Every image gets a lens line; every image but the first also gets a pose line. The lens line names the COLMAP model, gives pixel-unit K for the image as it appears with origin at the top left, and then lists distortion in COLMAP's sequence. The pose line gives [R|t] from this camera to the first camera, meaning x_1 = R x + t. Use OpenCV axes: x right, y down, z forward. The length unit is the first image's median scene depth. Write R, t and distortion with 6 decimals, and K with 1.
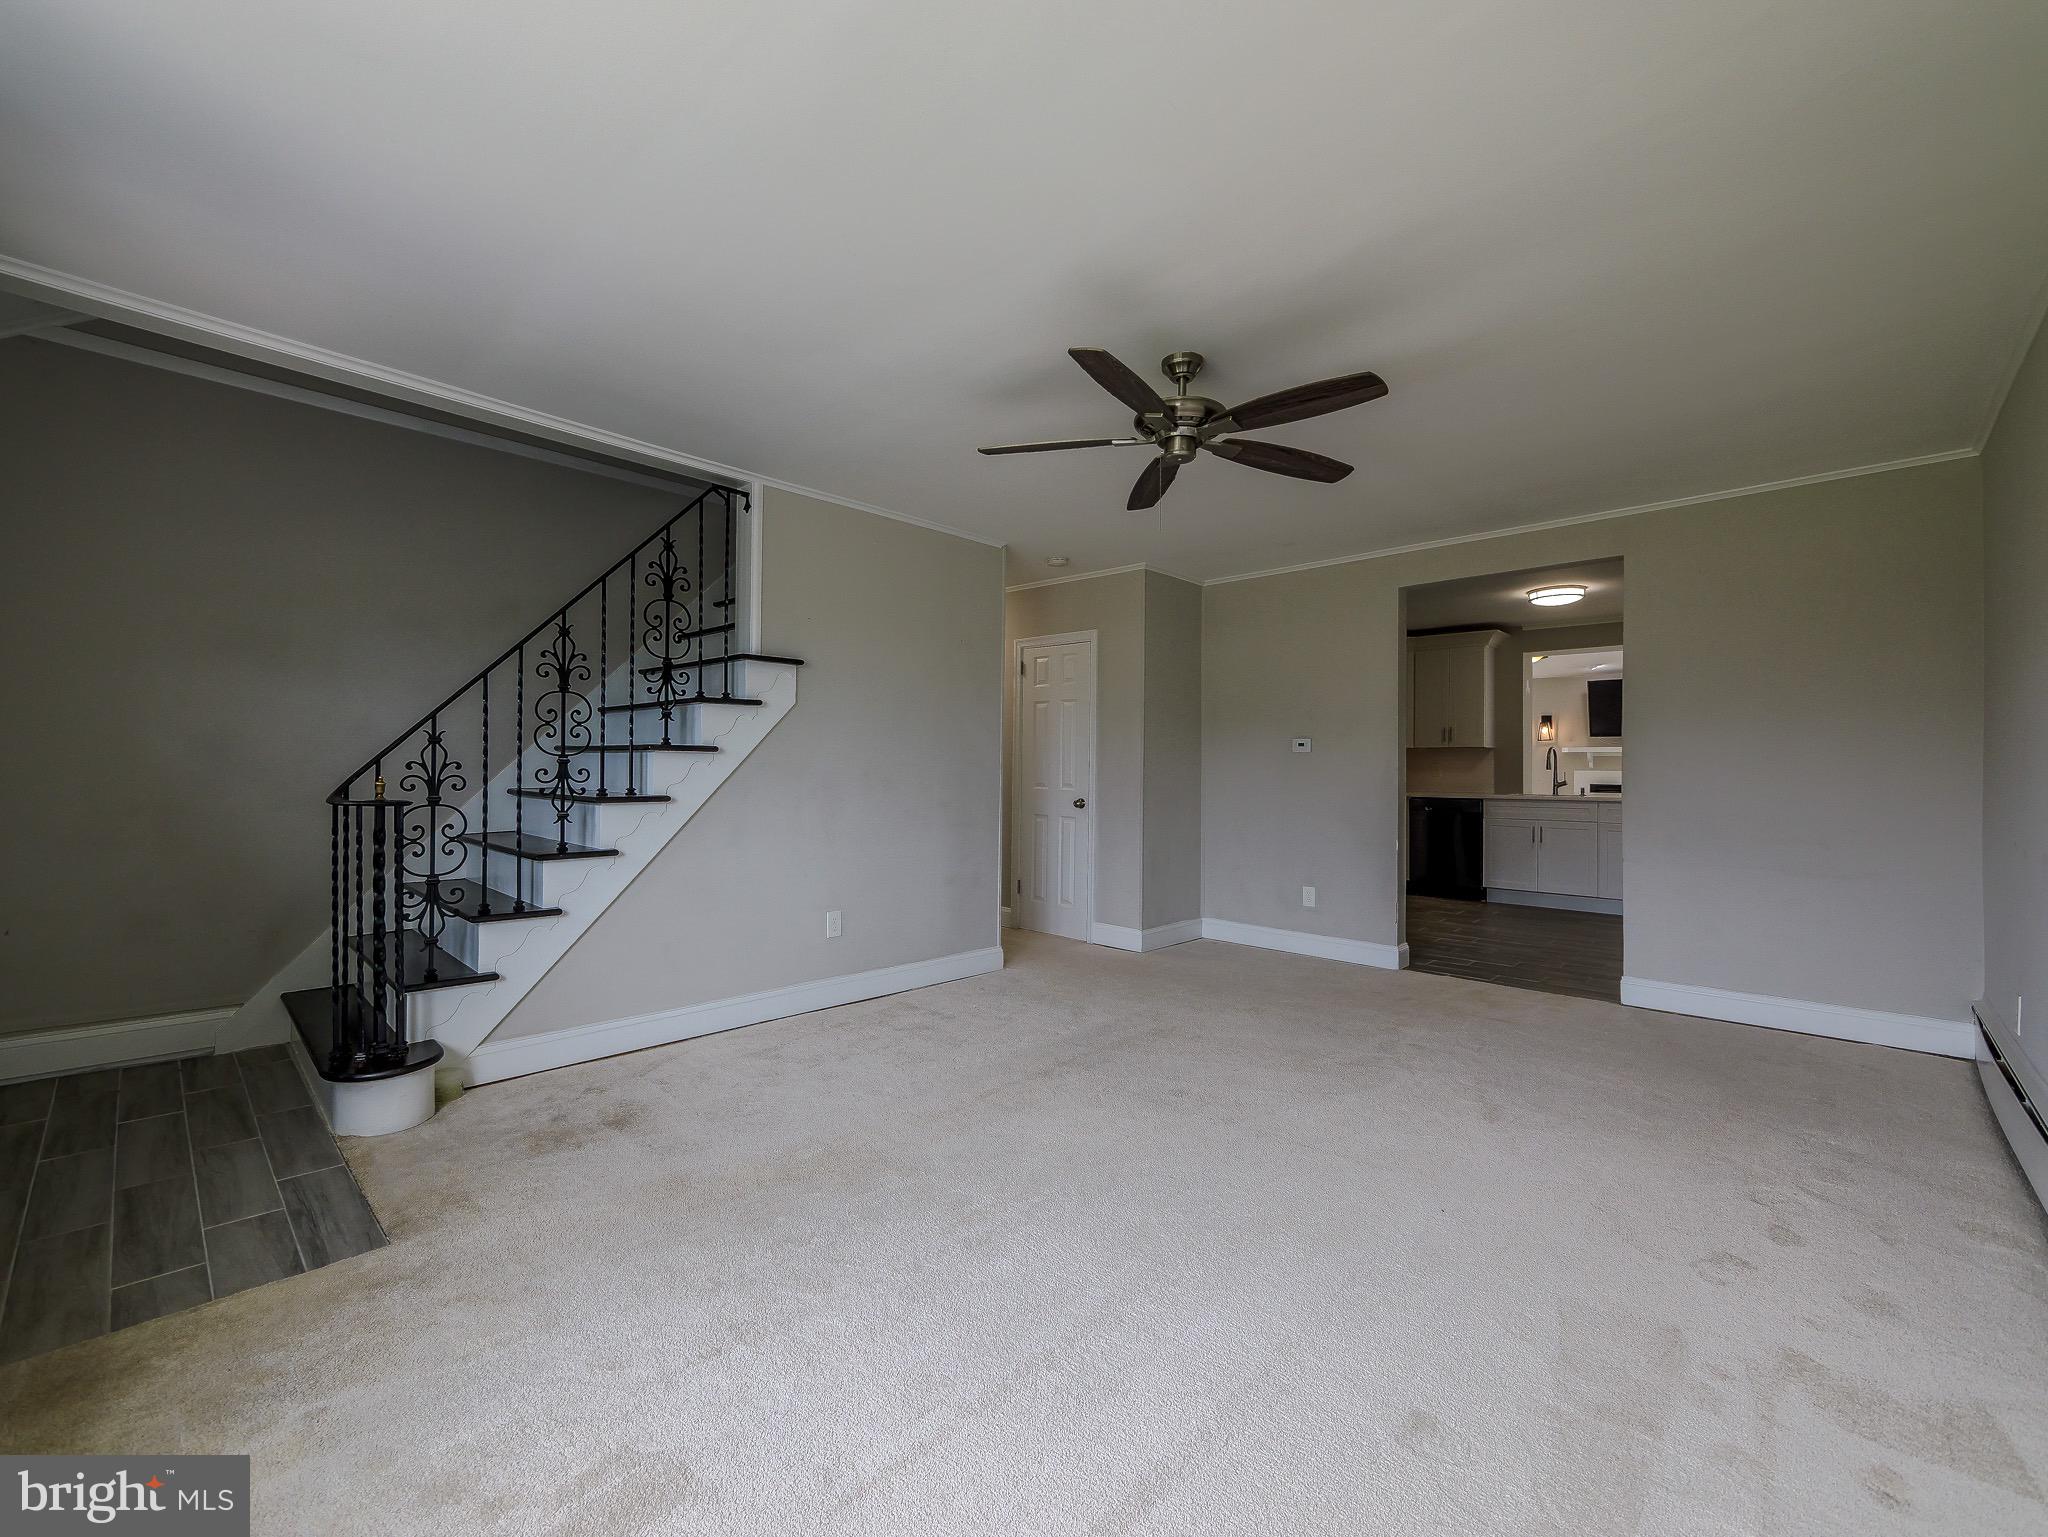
lens RADIAL K [[856.1, 0, 1019.3], [0, 856.1, 761.4], [0, 0, 1]] dist [-0.003320, -0.000068]
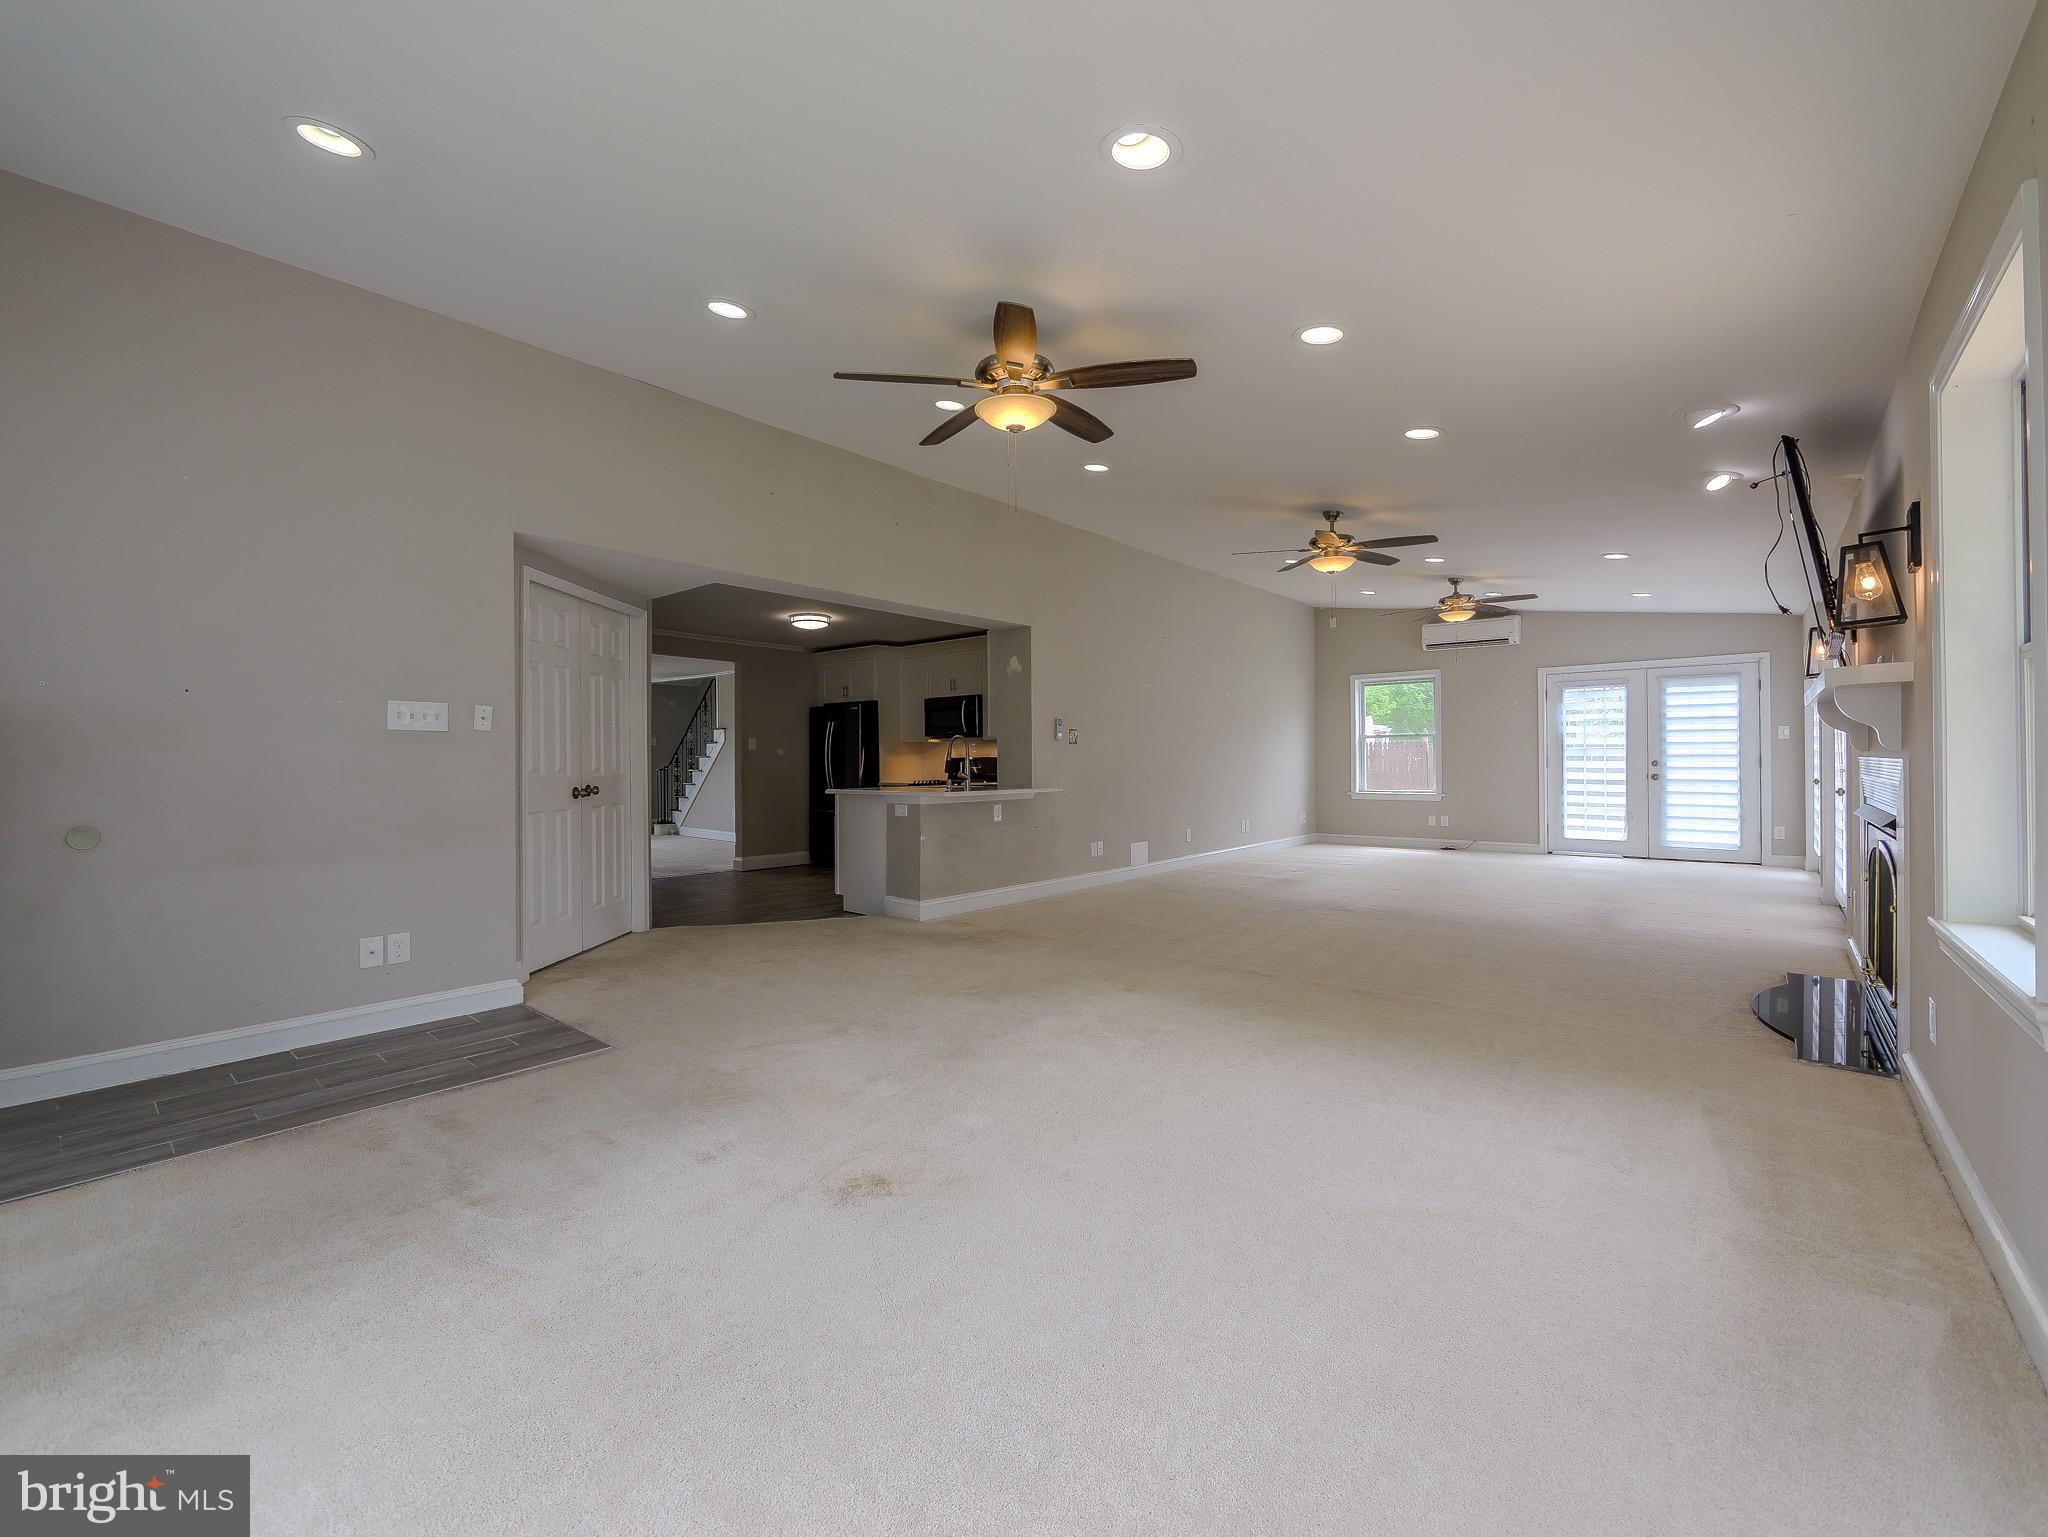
lens RADIAL K [[856.1, 0, 1019.3], [0, 856.1, 761.4], [0, 0, 1]] dist [-0.003320, -0.000068]
pose [[0.049425, -0.007975, -0.998746, 2.992941], [0.004831, 0.999958, -0.007745, 0.036852], [0.998766, -0.004442, 0.049461, 1.974784]]
